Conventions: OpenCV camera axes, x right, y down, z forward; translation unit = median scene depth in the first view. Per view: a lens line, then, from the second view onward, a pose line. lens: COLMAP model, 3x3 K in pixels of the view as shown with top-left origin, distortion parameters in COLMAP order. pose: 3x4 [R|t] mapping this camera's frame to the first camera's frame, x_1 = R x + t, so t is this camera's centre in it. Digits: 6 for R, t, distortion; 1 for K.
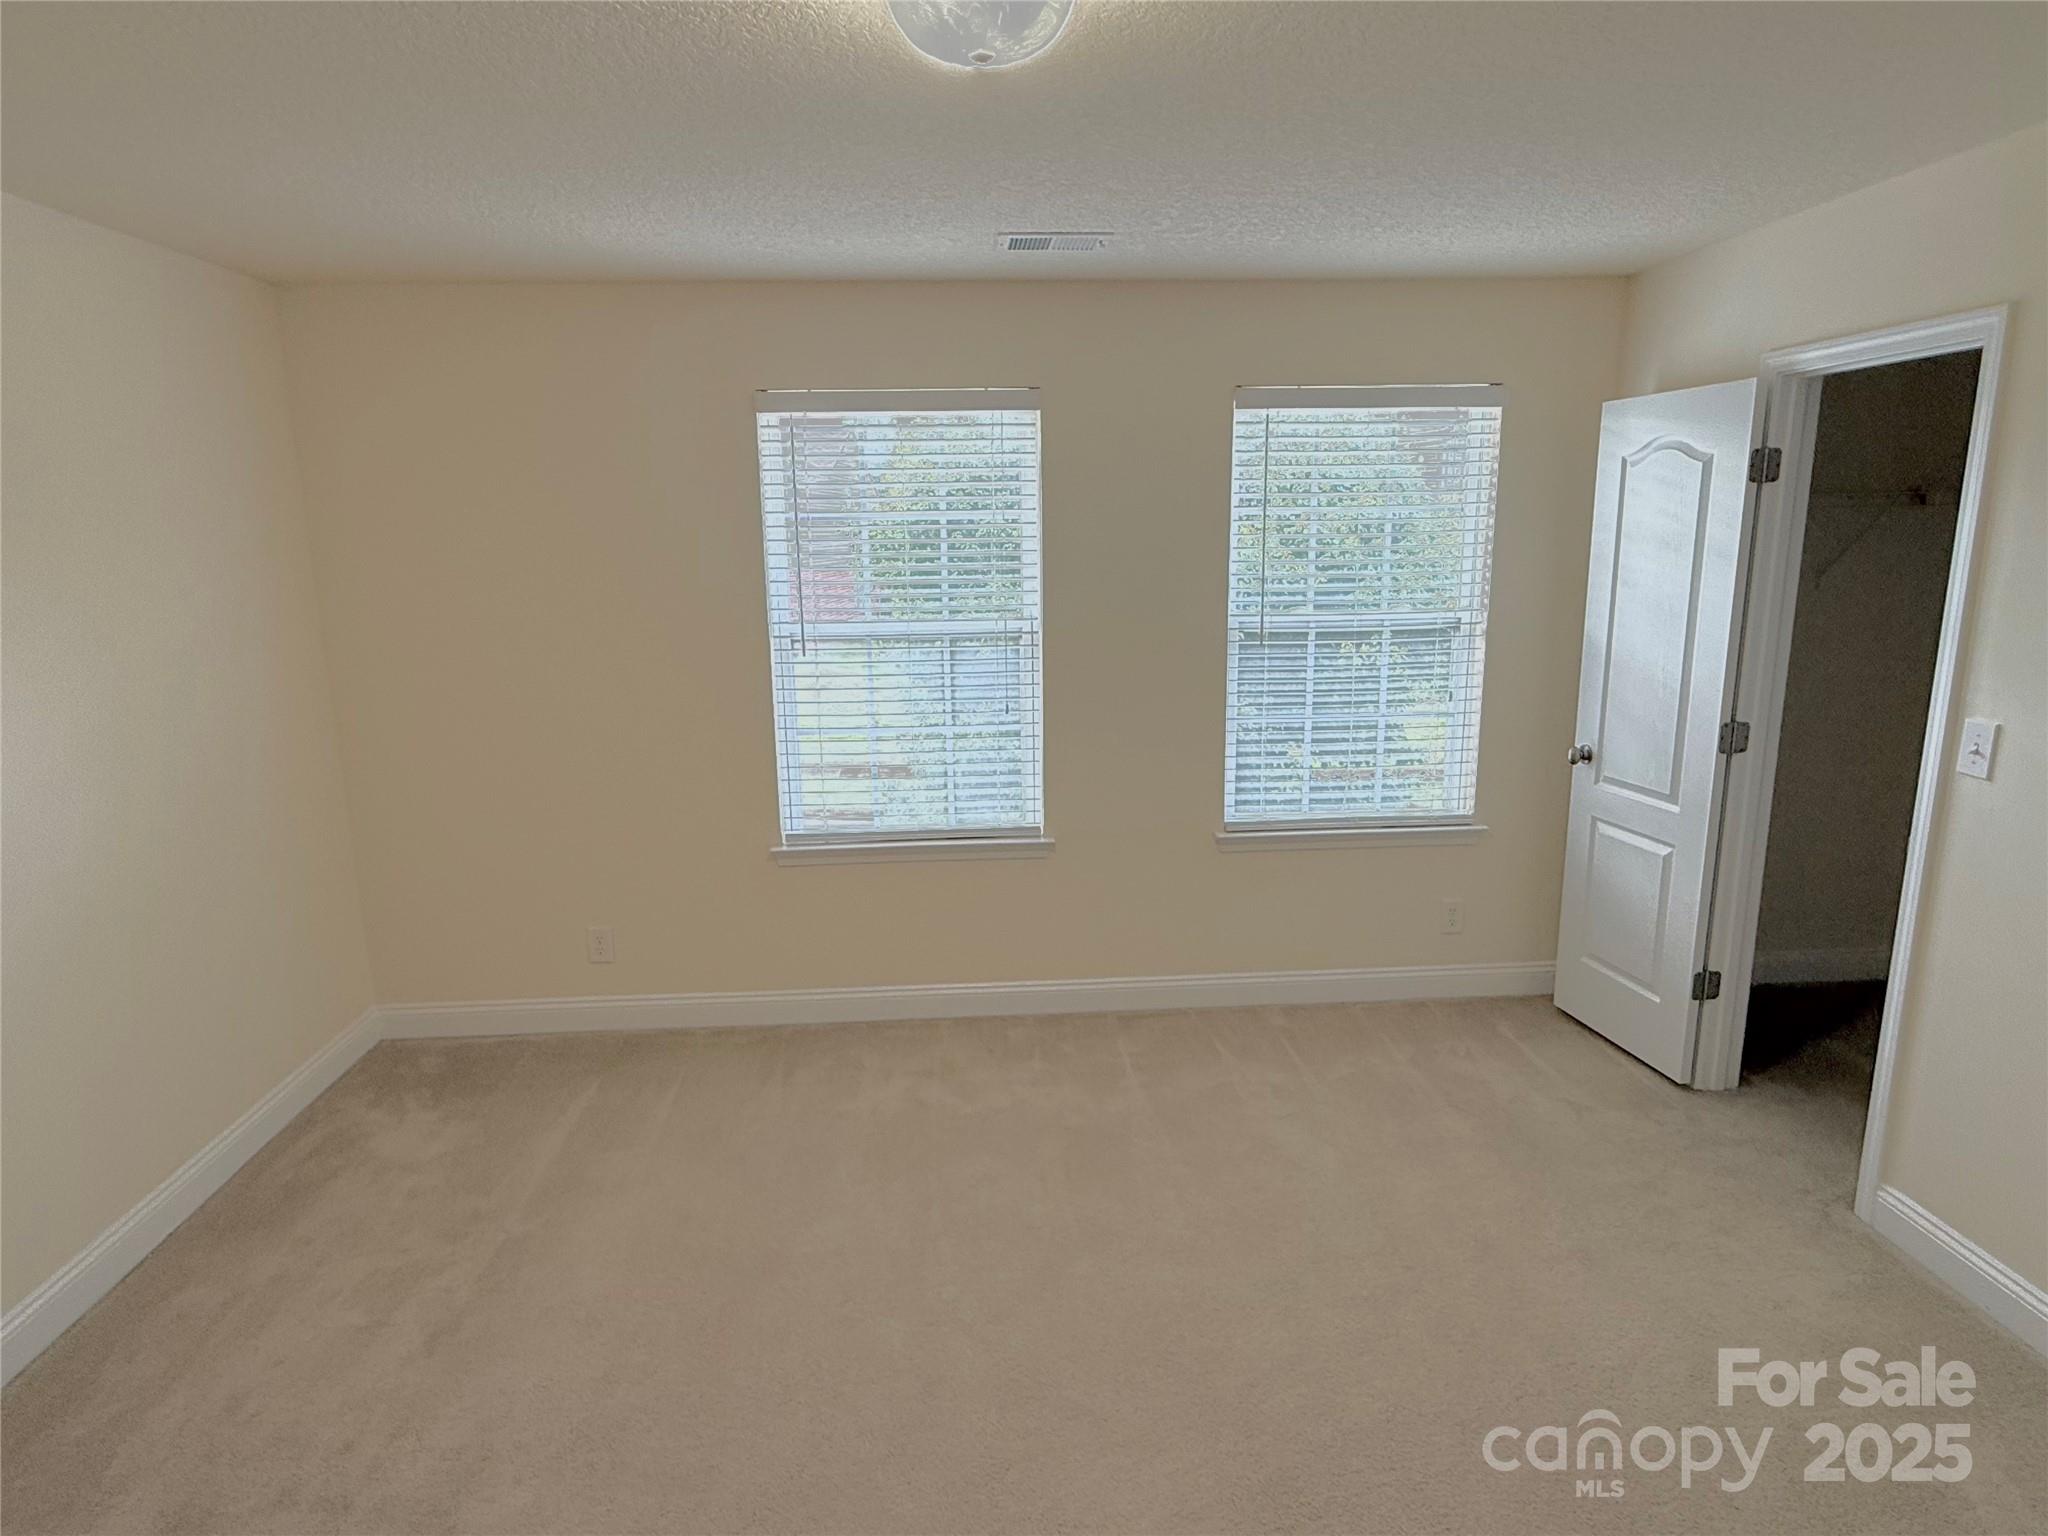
lens RADIAL K [[1153.6, 0, 1016.7], [0, 1153.6, 770.1], [0, 0, 1]] dist [-0.000620, -0.001056]
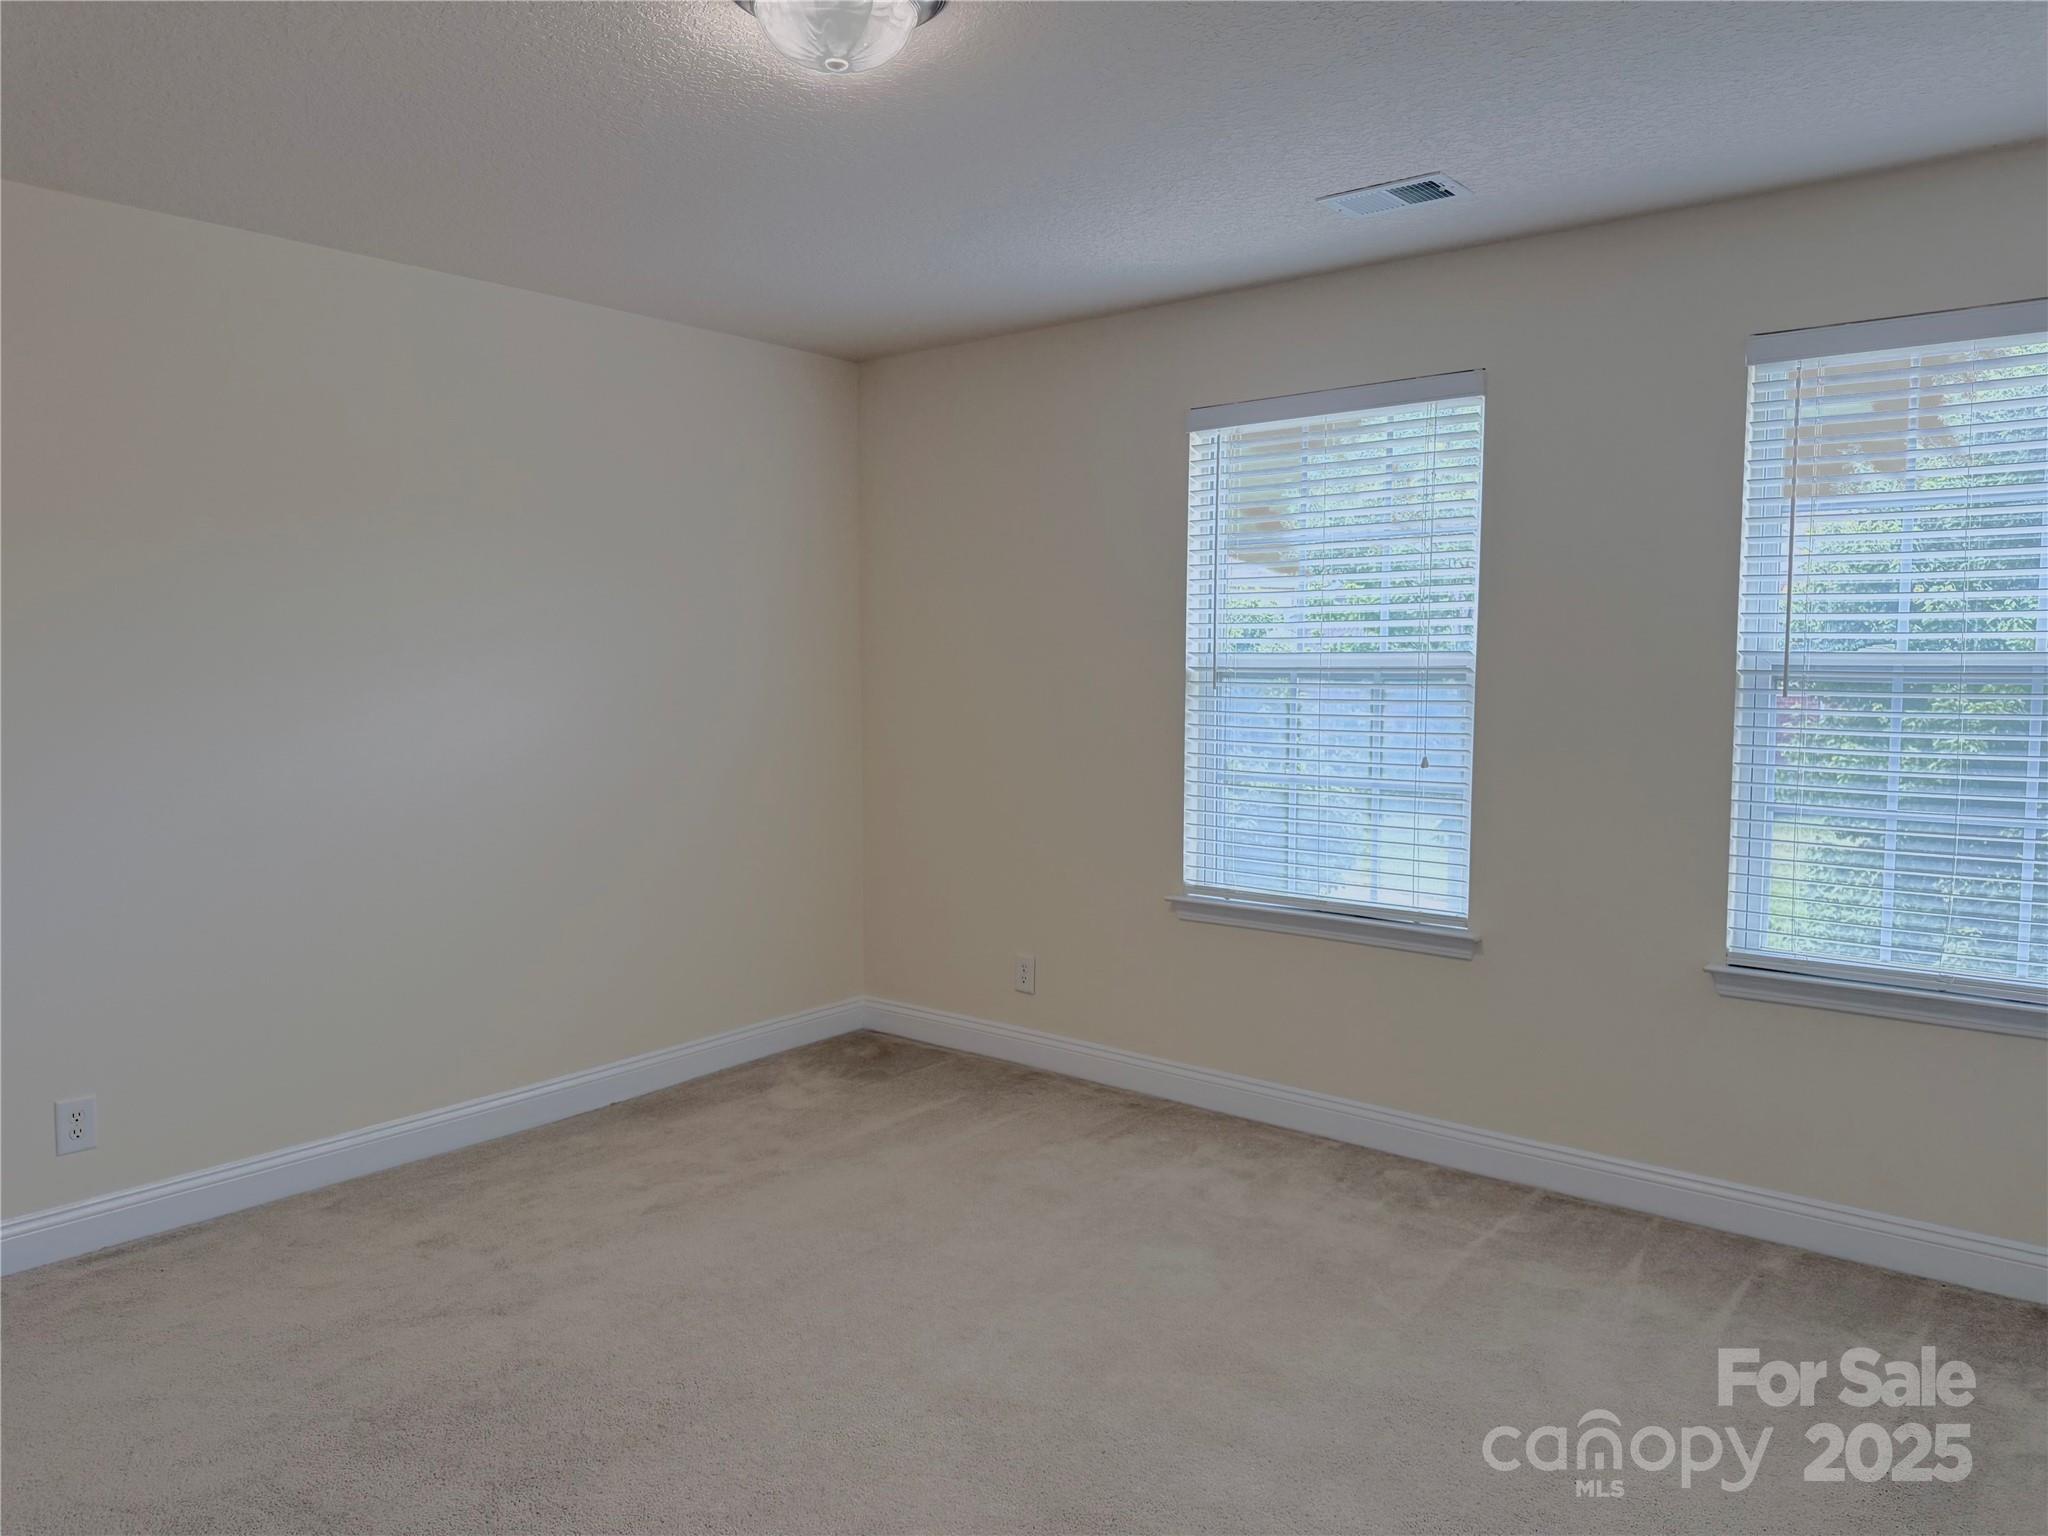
lens RADIAL K [[1448.9, 0, 1020.6], [0, 1448.9, 770.1], [0, 0, 1]] dist [0.097374, -0.103382]
pose [[0.733890, 0.067230, -0.675933, 0.501793], [-0.156442, 0.985068, -0.071879, 0.074644], [0.661008, 0.158495, 0.733449, 0.061678]]
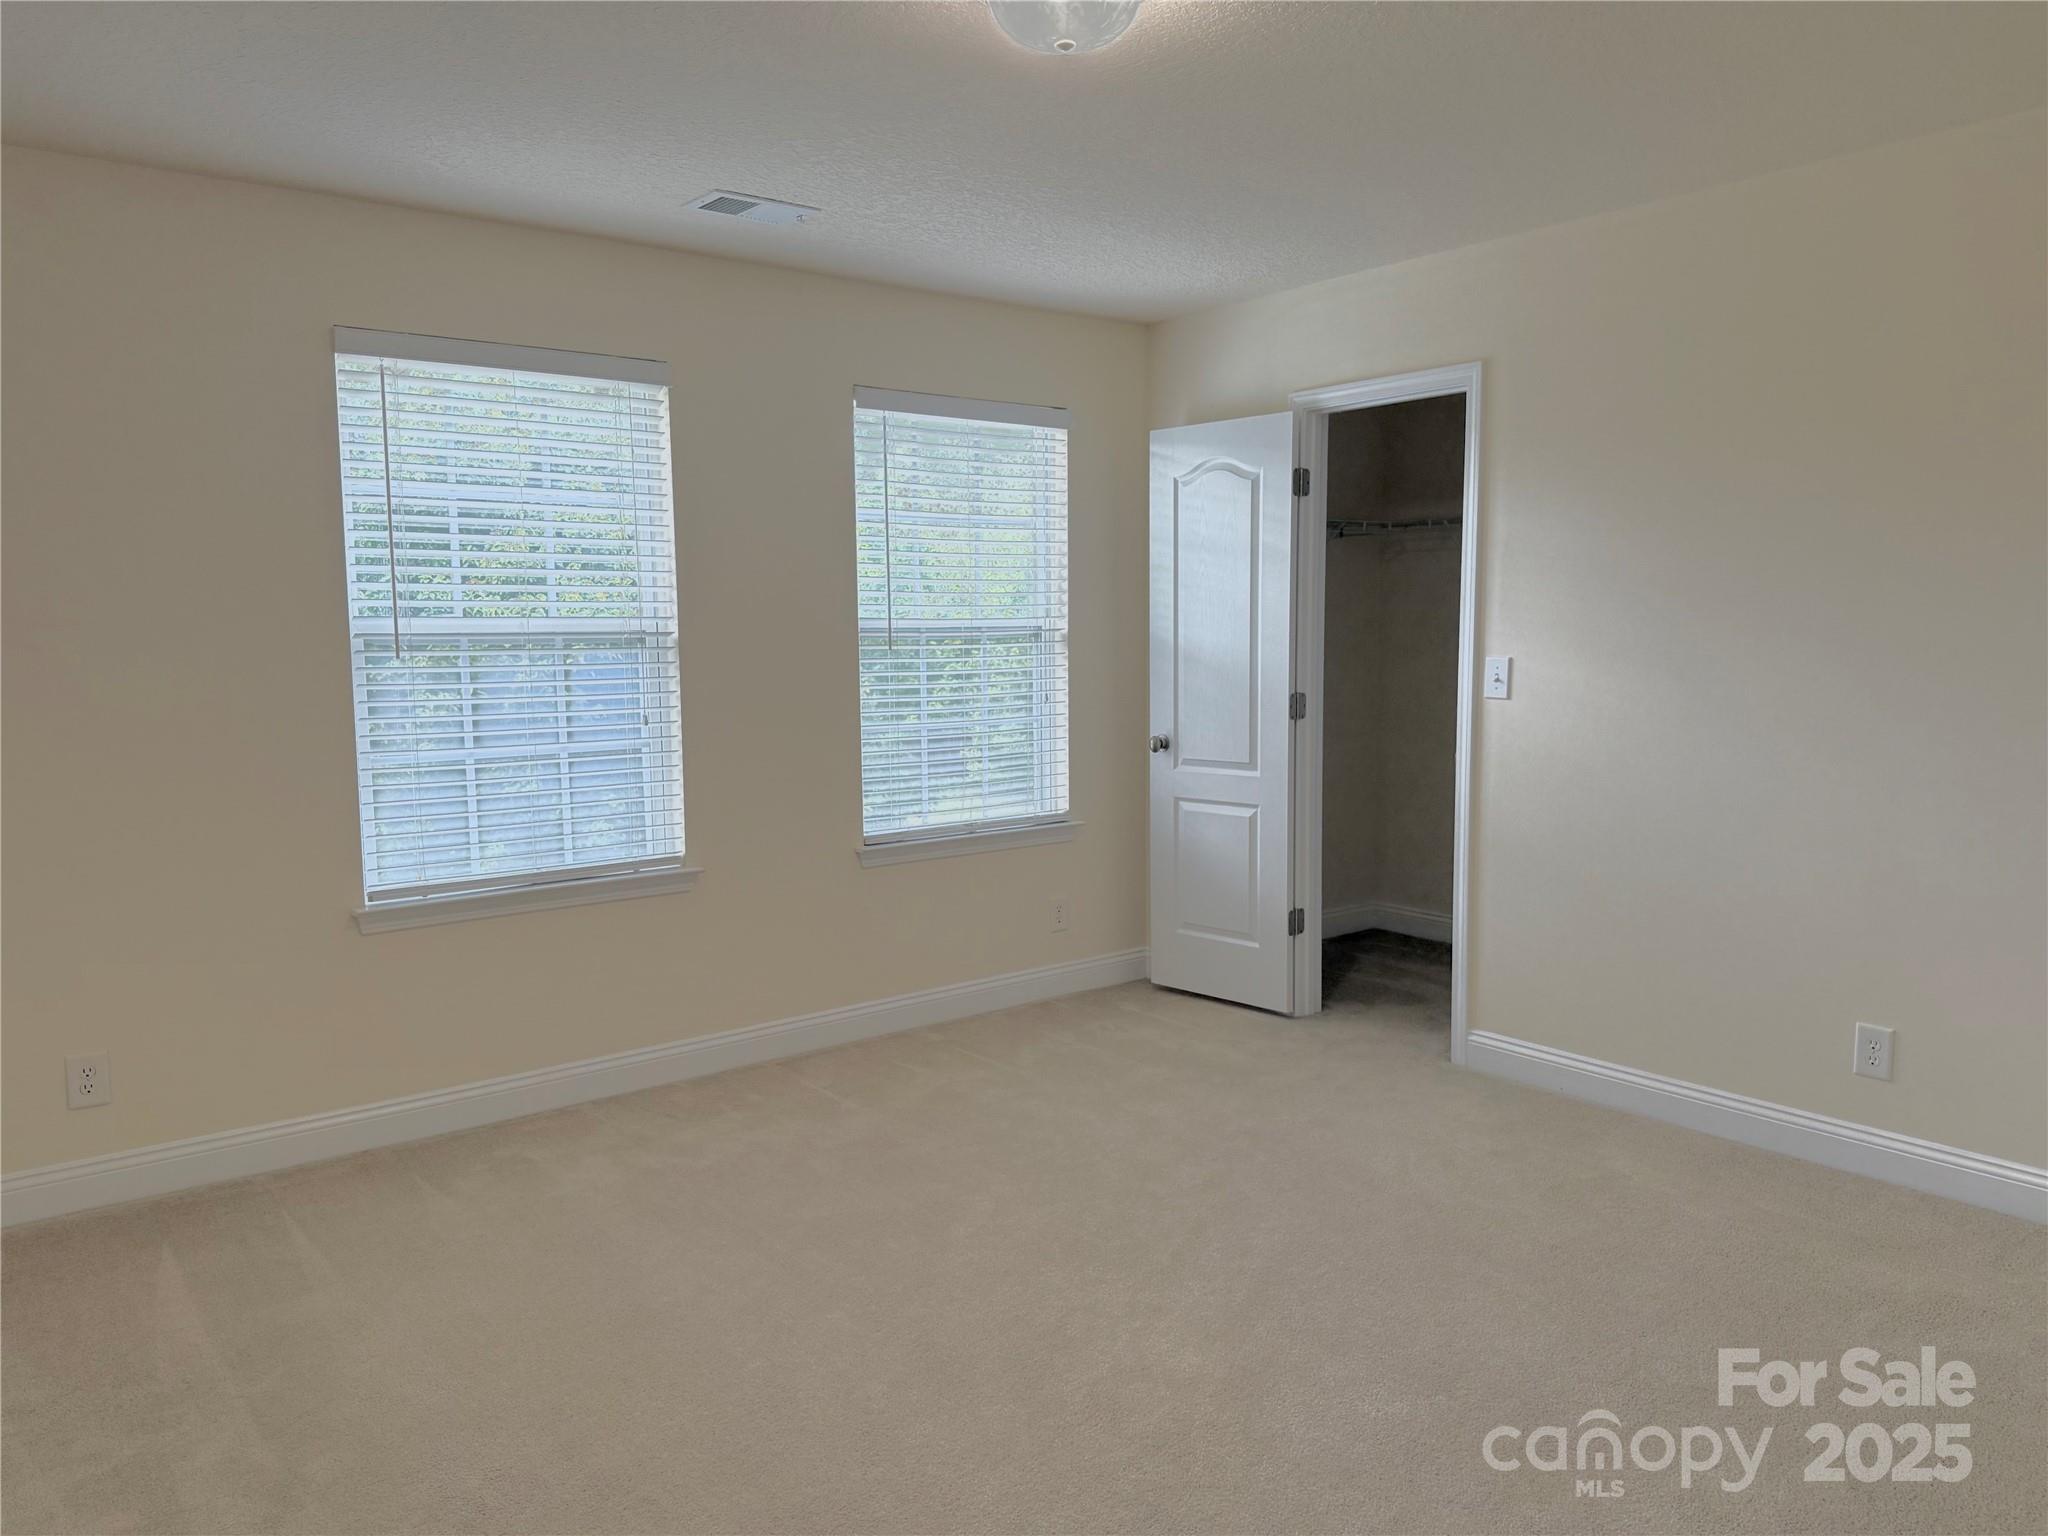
lens RADIAL K [[1448.9, 0, 1020.6], [0, 1448.9, 770.1], [0, 0, 1]] dist [0.097374, -0.103382]
pose [[0.820333, -0.050908, 0.569616, -0.427389], [0.116262, 0.990076, -0.078948, 0.110200], [-0.559944, 0.130989, 0.818110, -0.062004]]
